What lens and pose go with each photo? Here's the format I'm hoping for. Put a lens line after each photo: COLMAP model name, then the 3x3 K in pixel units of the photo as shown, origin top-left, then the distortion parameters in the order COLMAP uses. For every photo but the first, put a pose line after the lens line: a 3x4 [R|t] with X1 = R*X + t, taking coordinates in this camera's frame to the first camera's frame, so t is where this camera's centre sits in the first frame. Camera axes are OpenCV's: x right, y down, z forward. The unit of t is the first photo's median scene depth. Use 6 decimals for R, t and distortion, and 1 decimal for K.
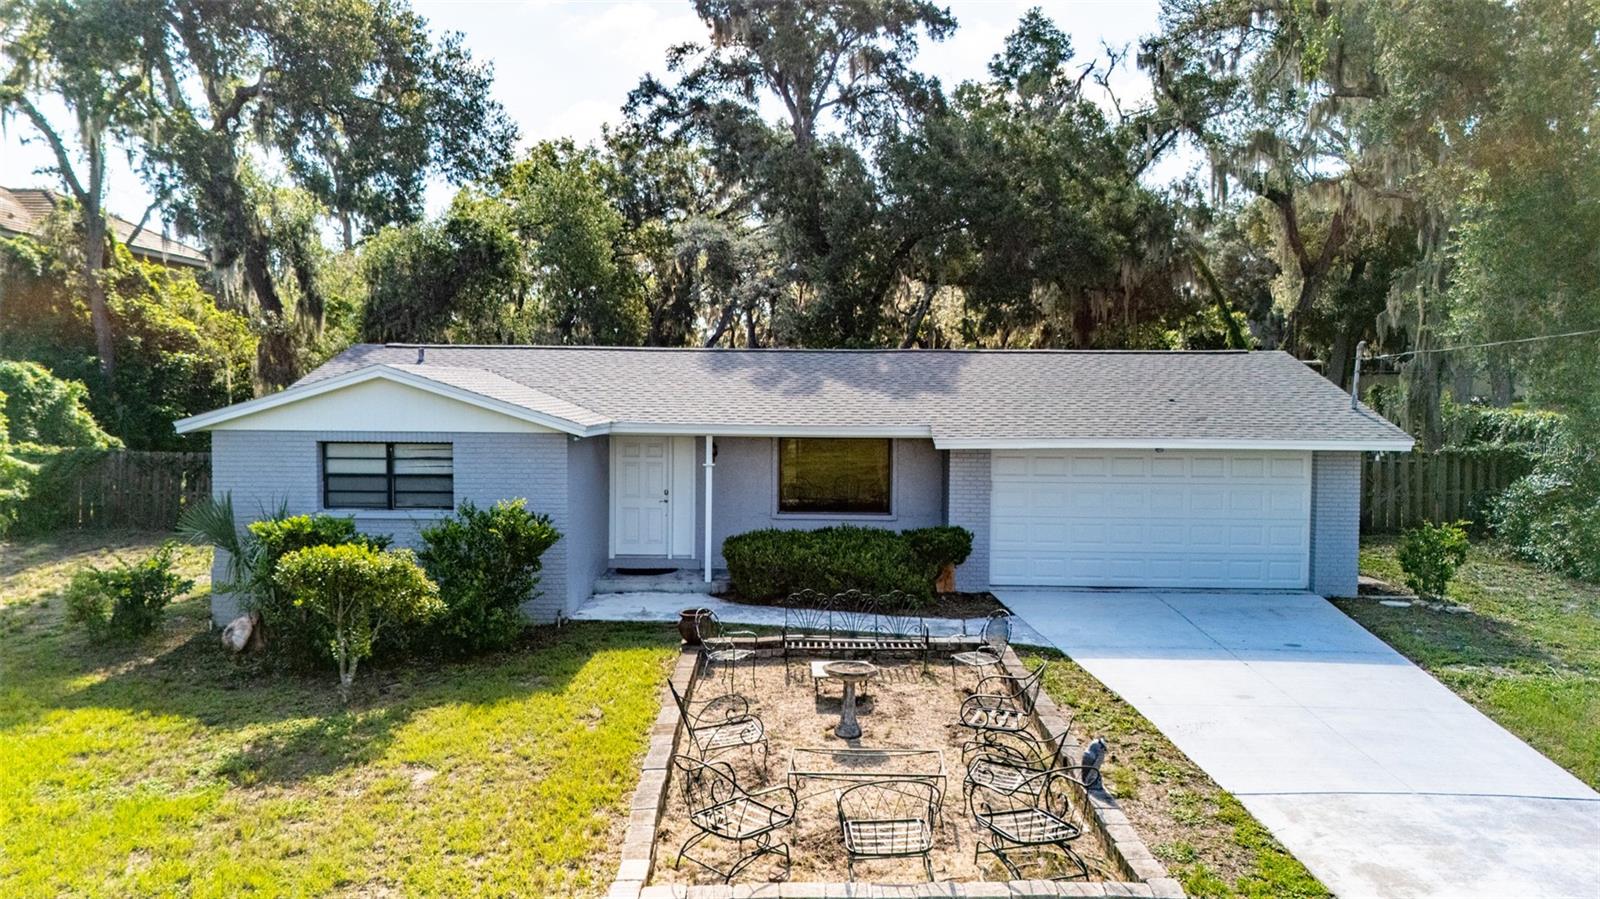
lens RADIAL K [[1187.1, 0, 800.0], [0, 1187.1, 449.5], [0, 0, 1]] dist [0.038105, -0.002706]
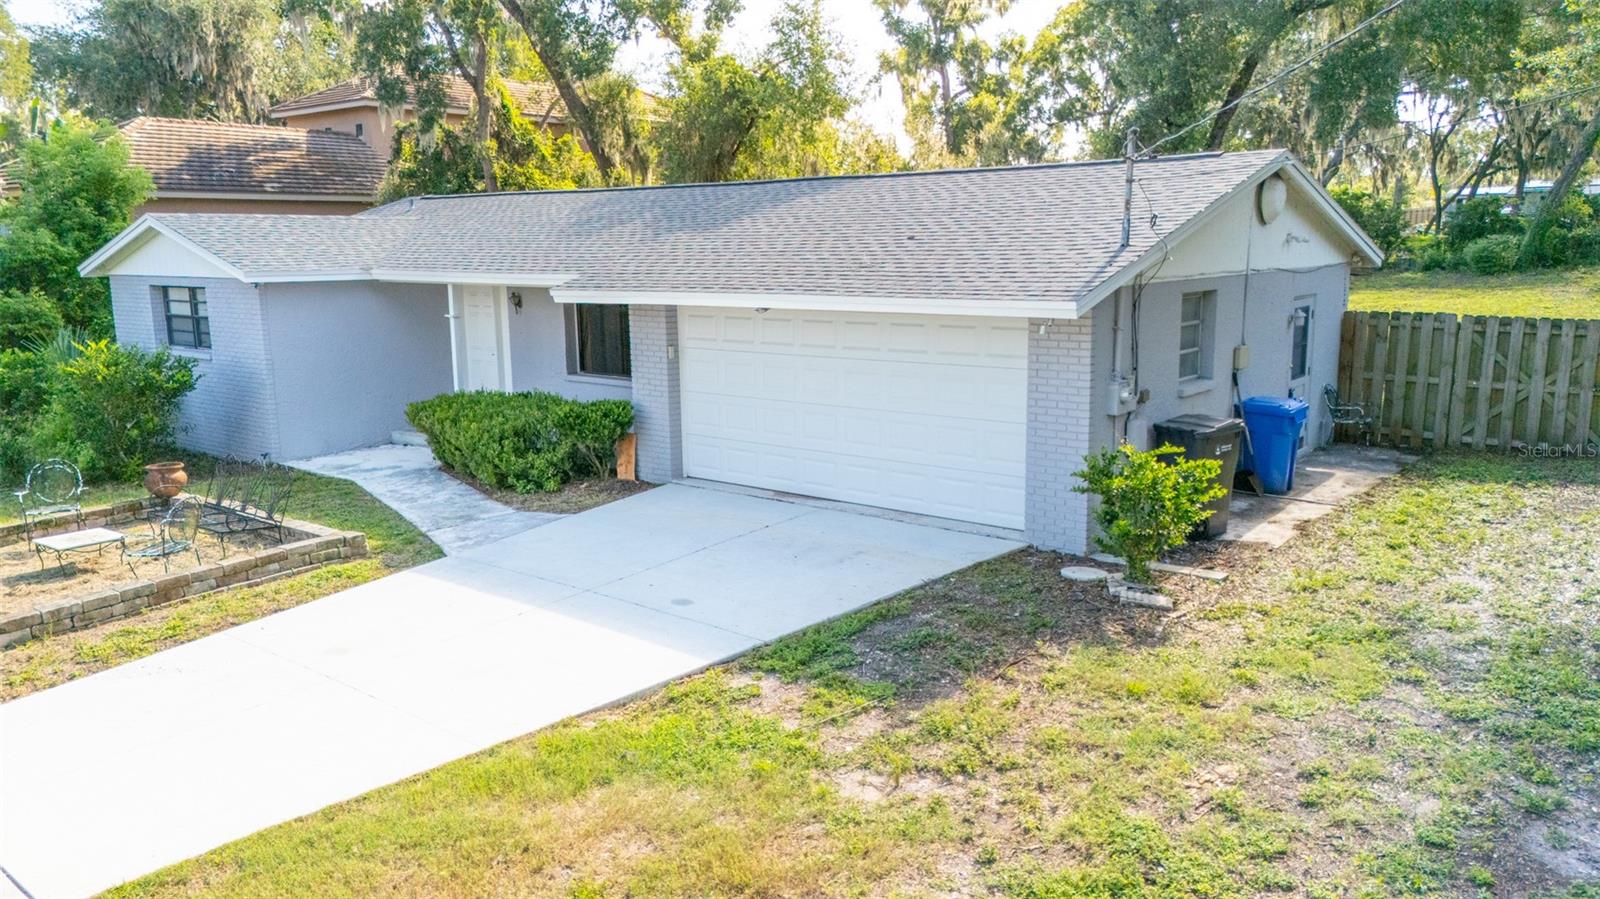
lens RADIAL K [[1179.1, 0, 800.0], [0, 1179.1, 449.5], [0, 0, 1]] dist [0.082391, -0.076352]
pose [[0.784531, 0.090967, -0.613381, 0.748061], [-0.014409, 0.991588, 0.128627, -0.007429], [0.619923, -0.092074, 0.779242, 0.455017]]
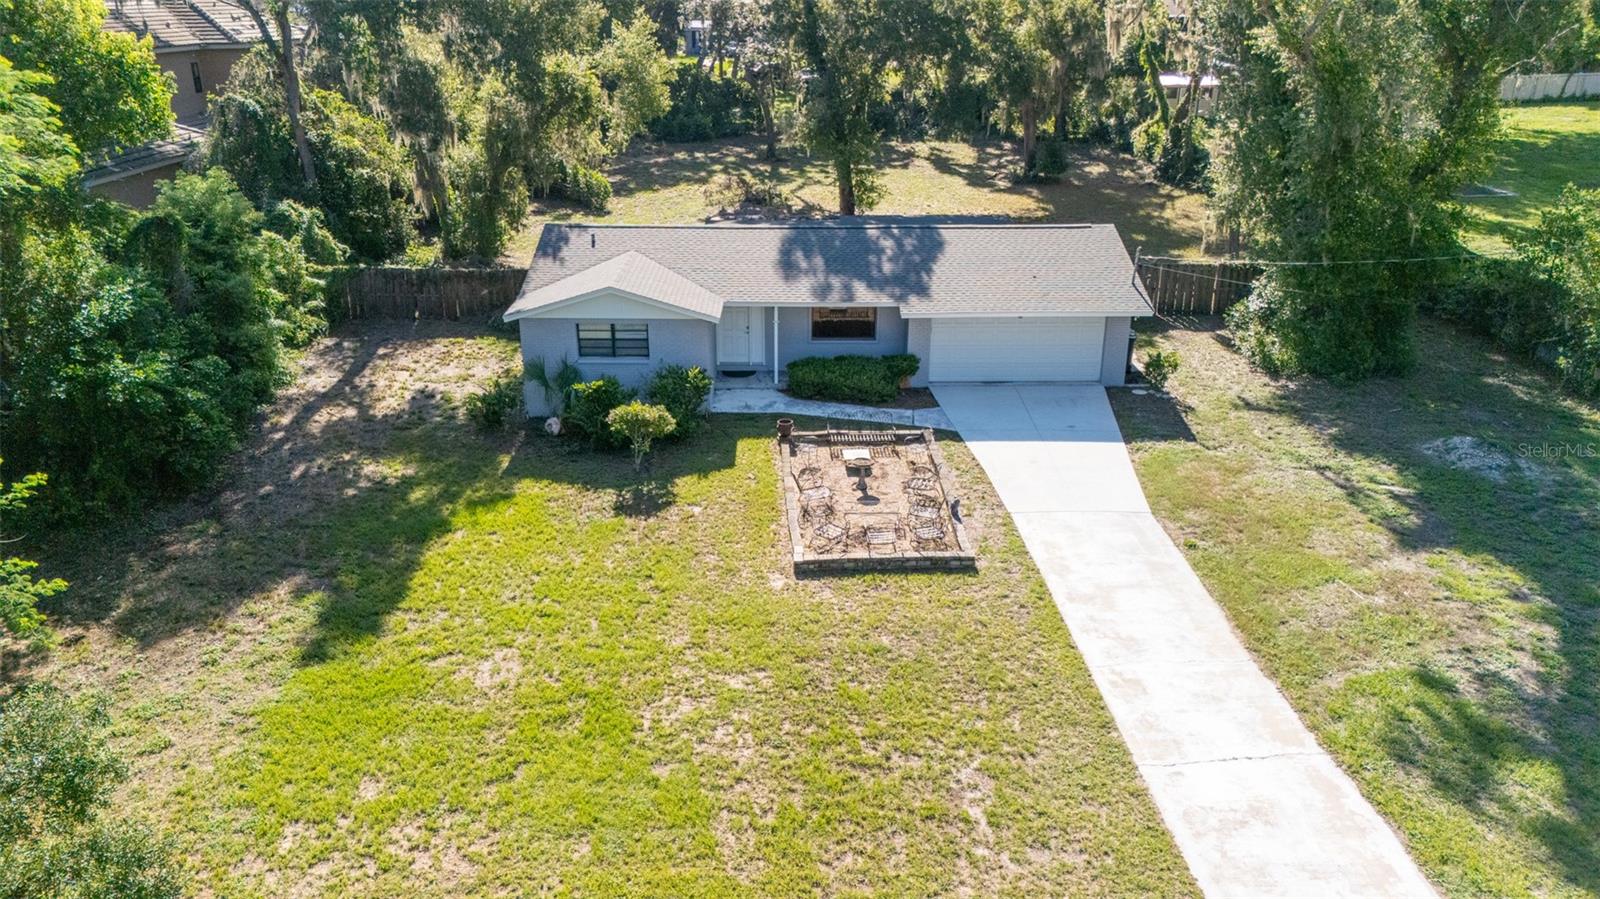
lens RADIAL K [[1167.7, 0, 800.8], [0, 1167.7, 459.1], [0, 0, 1]] dist [0.080671, -0.066809]
pose [[0.999522, -0.016223, 0.026313, -0.094175], [0.007049, 0.948409, 0.316972, -0.369404], [-0.030097, -0.316635, 0.948070, -0.797743]]
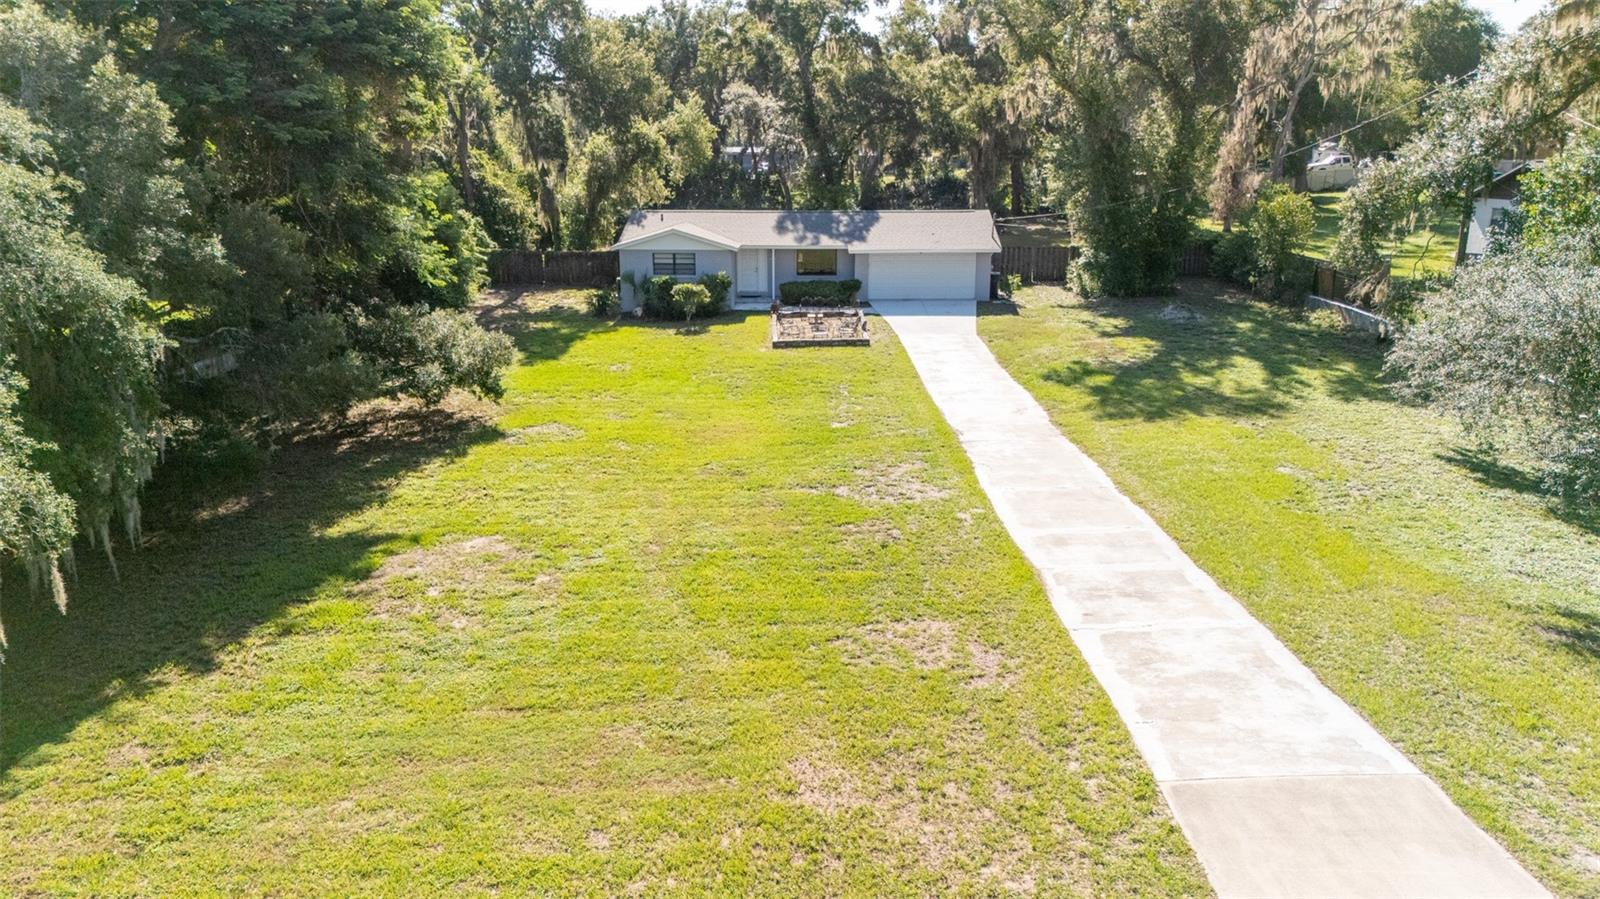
lens RADIAL K [[1167.7, 0, 800.8], [0, 1167.7, 459.1], [0, 0, 1]] dist [0.080671, -0.066809]
pose [[0.999950, -0.008582, -0.005198, 0.001982], [0.009462, 0.978938, 0.203939, -0.096656], [0.003338, -0.203978, 0.978970, -2.046358]]
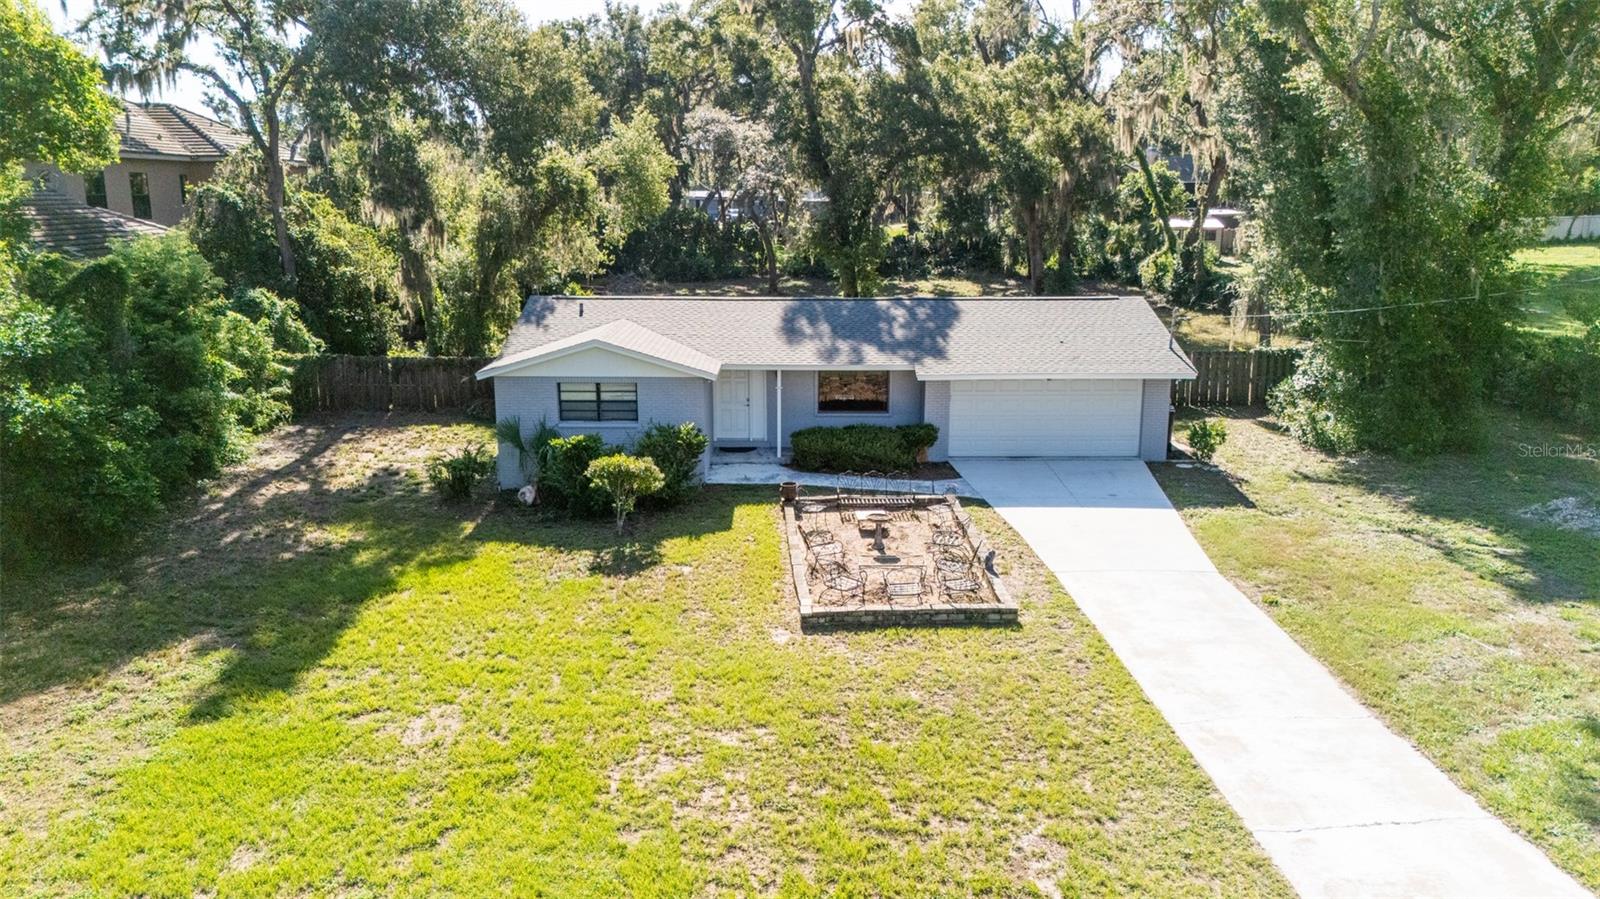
lens RADIAL K [[1172.7, 0, 800.4], [0, 1172.7, 459.4], [0, 0, 1]] dist [0.075182, -0.062703]
pose [[0.999537, -0.012341, 0.027802, -0.098350], [0.007474, 0.985626, 0.168774, -0.170459], [-0.029485, -0.168488, 0.985263, -0.648929]]
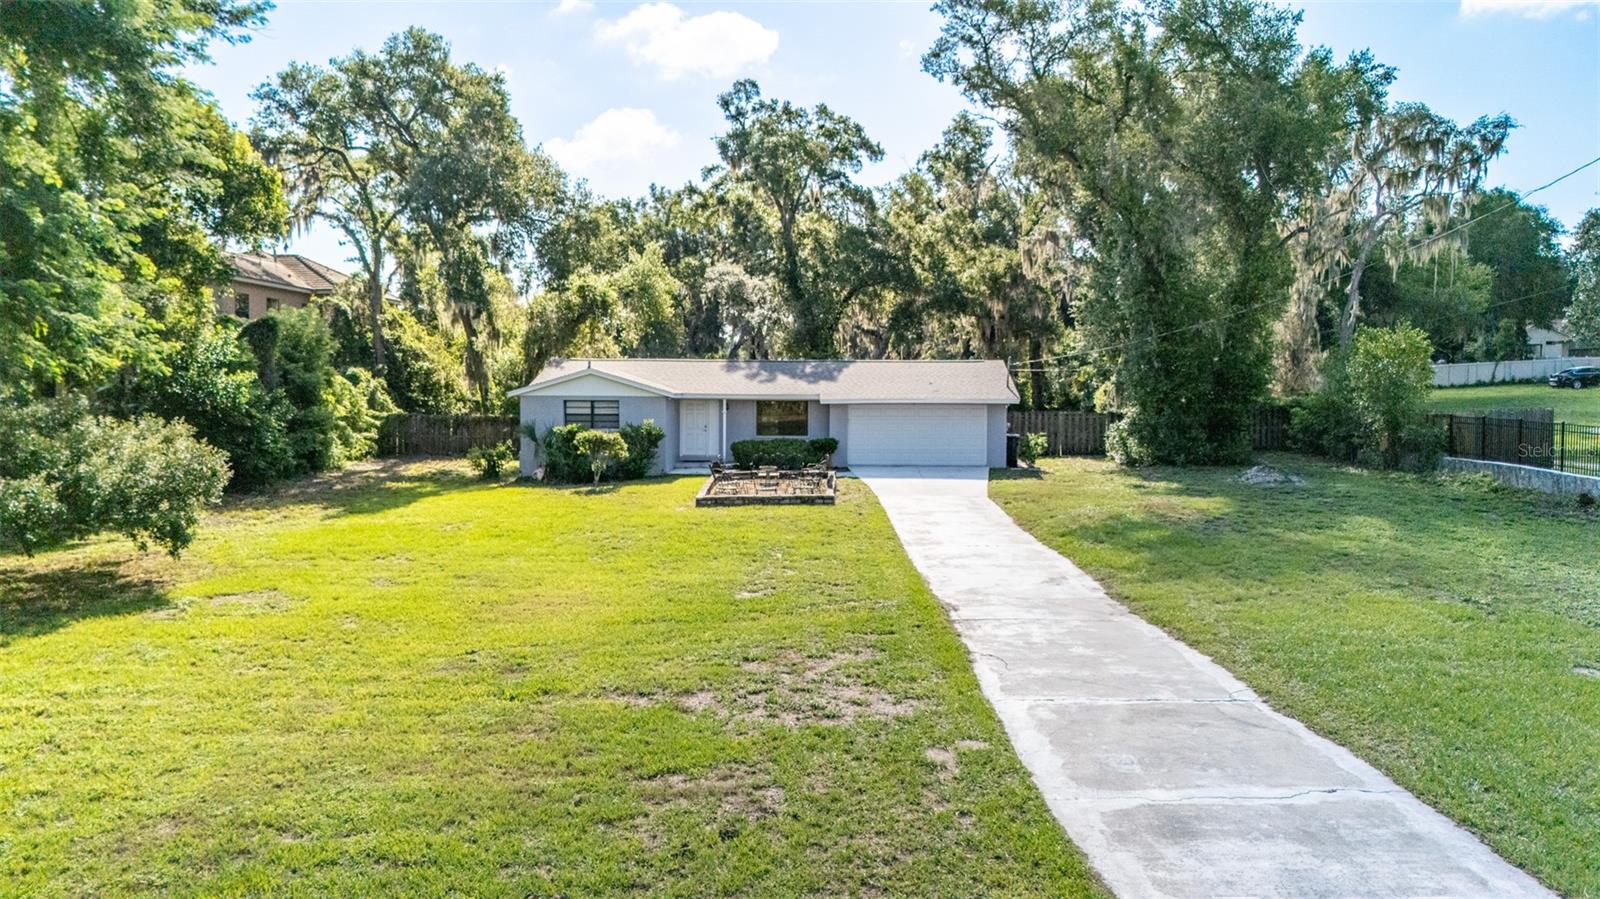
lens RADIAL K [[1179.1, 0, 800.0], [0, 1179.1, 449.5], [0, 0, 1]] dist [0.082391, -0.076352]
pose [[0.999714, -0.002064, -0.023817, 0.128146], [0.002019, 0.999996, -0.001911, 0.093974], [0.023821, 0.001862, 0.999715, -1.325810]]
